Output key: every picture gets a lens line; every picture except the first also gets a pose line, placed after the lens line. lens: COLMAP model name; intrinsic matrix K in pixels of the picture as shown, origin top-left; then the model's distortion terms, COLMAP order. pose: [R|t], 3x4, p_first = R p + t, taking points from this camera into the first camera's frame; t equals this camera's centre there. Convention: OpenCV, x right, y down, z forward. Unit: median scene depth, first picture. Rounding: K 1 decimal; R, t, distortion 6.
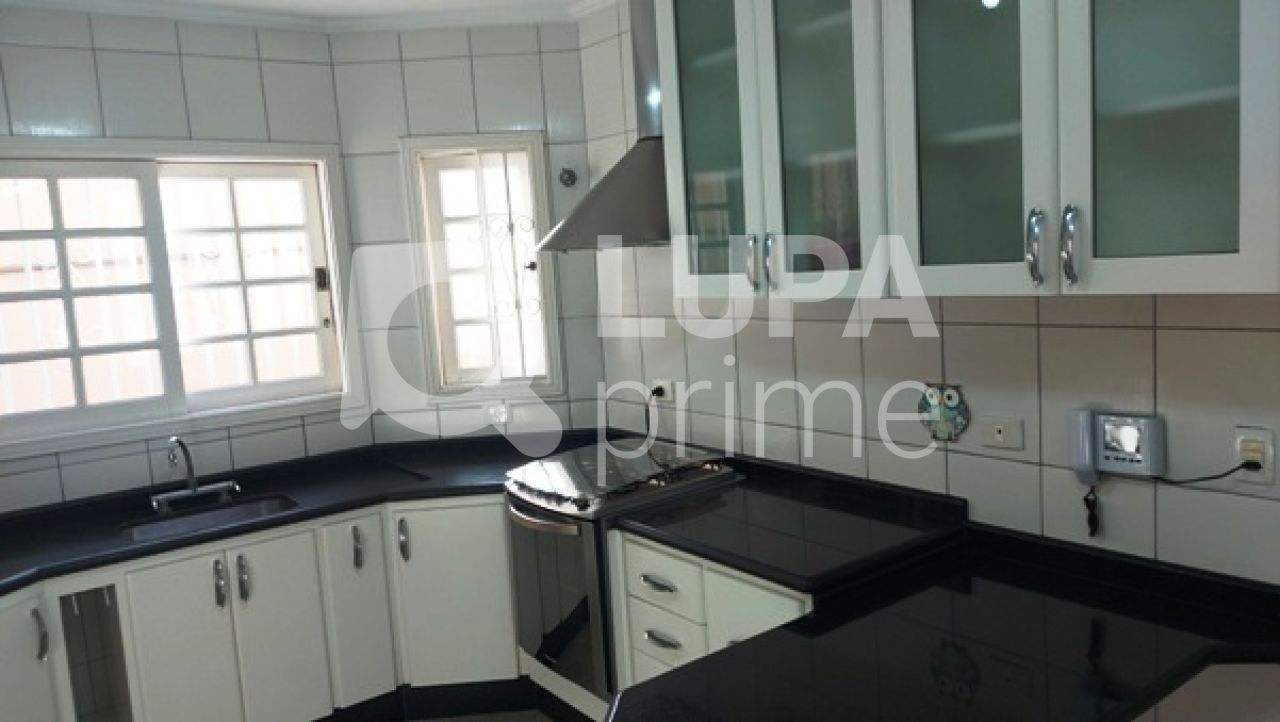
lens RADIAL K [[921.5, 0, 640.0], [0, 921.5, 361.0], [0, 0, 1]] dist [-0.003069, -0.003299]
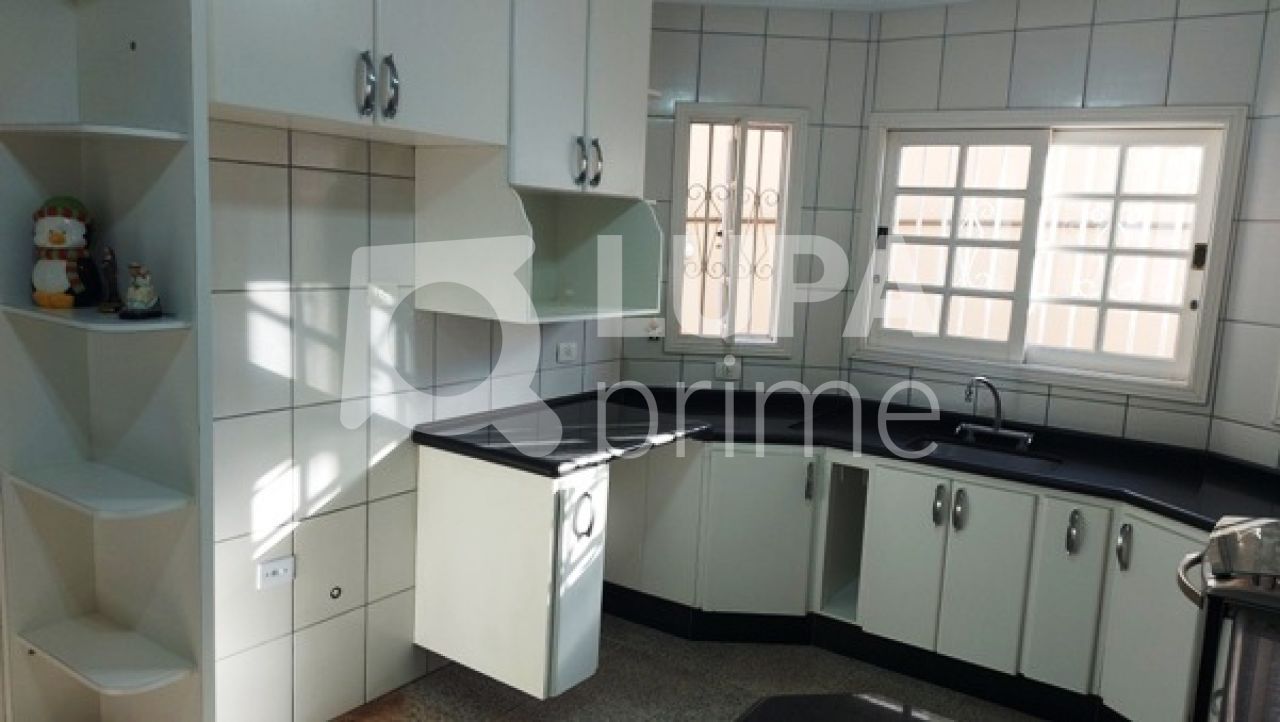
lens RADIAL K [[925.4, 0, 640.0], [0, 925.4, 361.0], [0, 0, 1]] dist [-0.003831, -0.004390]
pose [[0.290644, 0.213617, -0.932681, 0.403179], [-0.177362, 0.969895, 0.166871, -0.048617], [0.940249, 0.116922, 0.319782, 0.230362]]
